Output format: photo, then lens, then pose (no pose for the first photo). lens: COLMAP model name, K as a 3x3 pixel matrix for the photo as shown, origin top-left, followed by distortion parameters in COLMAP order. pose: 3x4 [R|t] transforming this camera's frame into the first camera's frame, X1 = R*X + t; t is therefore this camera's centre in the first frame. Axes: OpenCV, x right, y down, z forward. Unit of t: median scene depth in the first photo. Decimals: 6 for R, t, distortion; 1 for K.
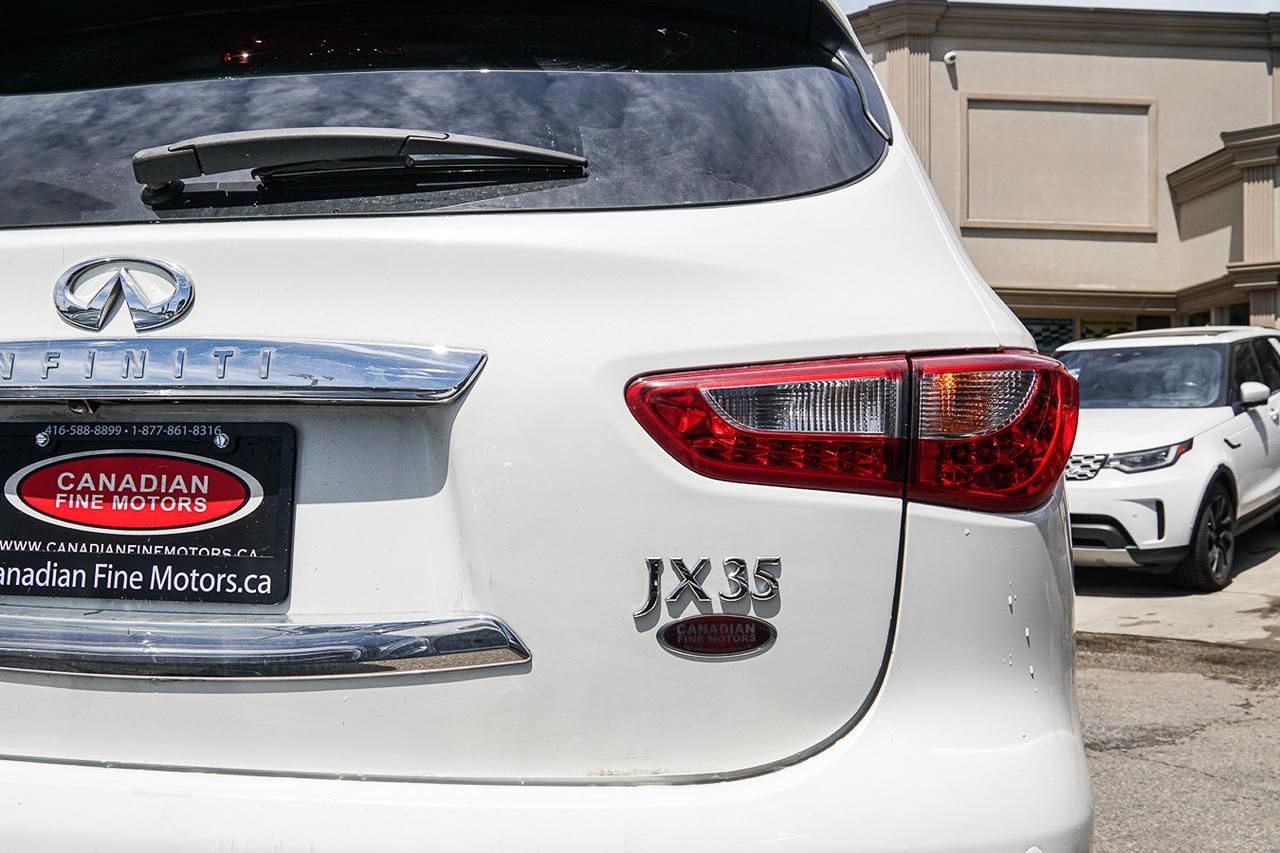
lens RADIAL K [[1054.1, 0, 640.0], [0, 1054.1, 426.5], [0, 0, 1]] dist [-0.102120, 0.066653]
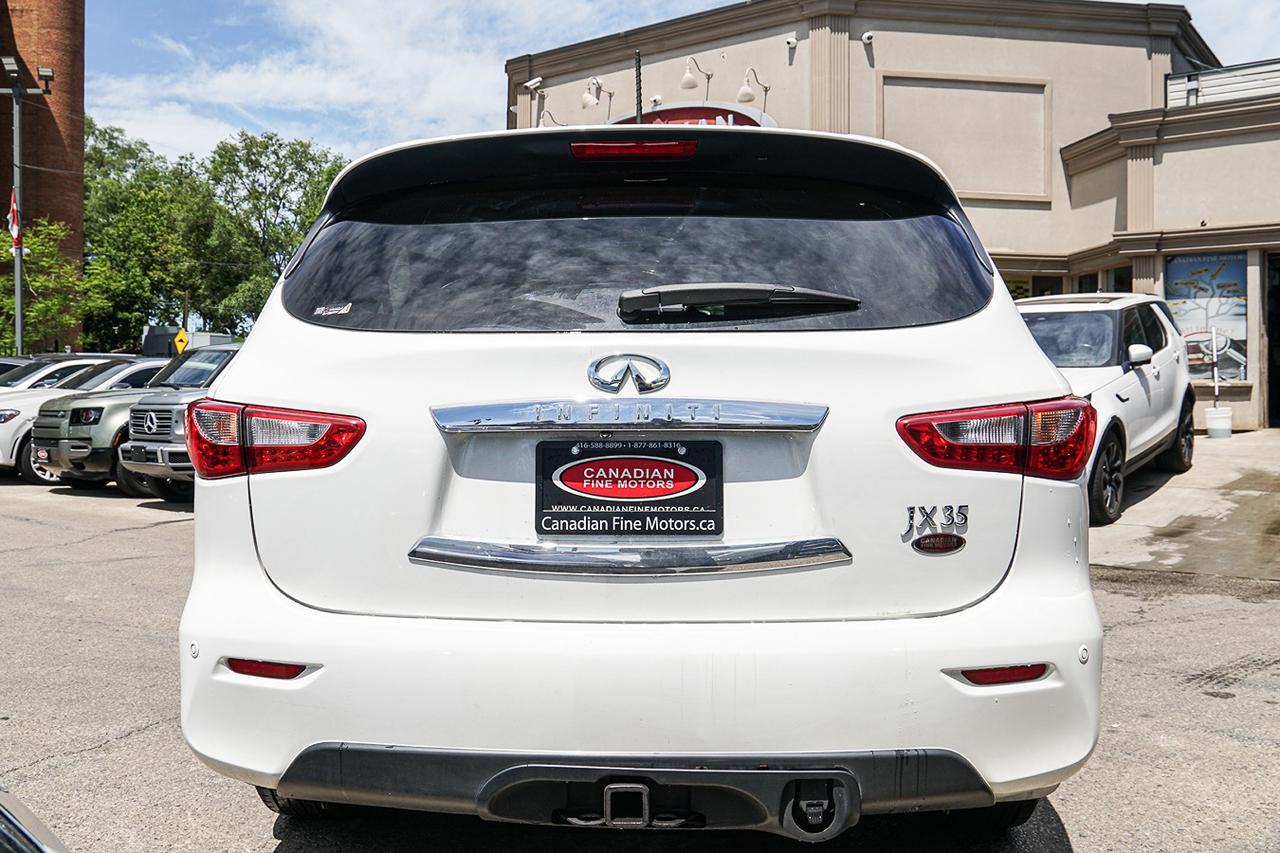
lens RADIAL K [[1041.8, 0, 644.0], [0, 1041.8, 399.6], [0, 0, 1]] dist [-0.105630, 0.066561]
pose [[0.995278, -0.008568, 0.096687, -0.074035], [0.006024, 0.999629, 0.026569, -0.014769], [-0.096879, -0.025861, 0.994960, -0.100310]]
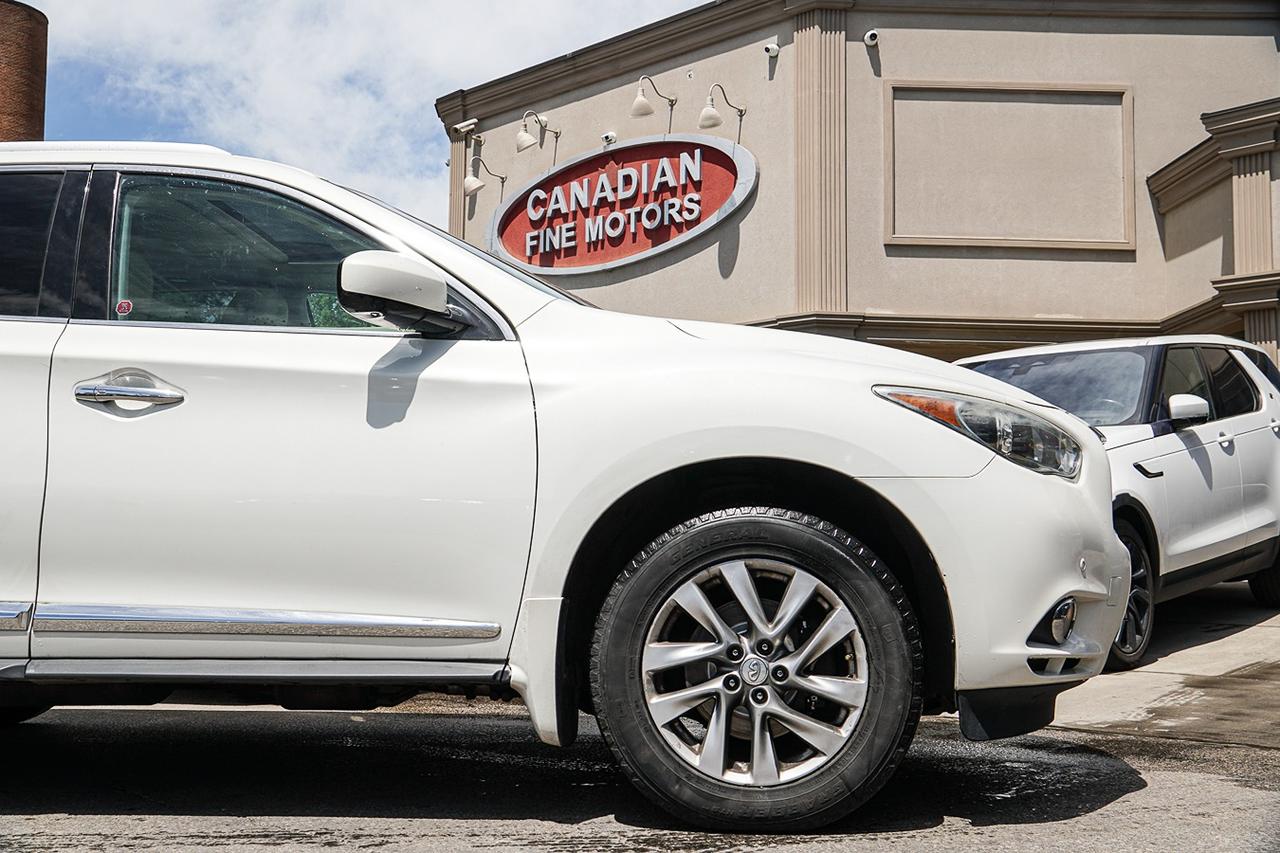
lens RADIAL K [[1242.1, 0, 640.0], [0, 1242.1, 426.5], [0, 0, 1]] dist [-0.015179, 0.104001]
pose [[0.999737, 0.000313, 0.022921, 0.181707], [0.001638, 0.996373, -0.085075, 0.056707], [-0.022864, 0.085090, 0.996111, 0.112546]]
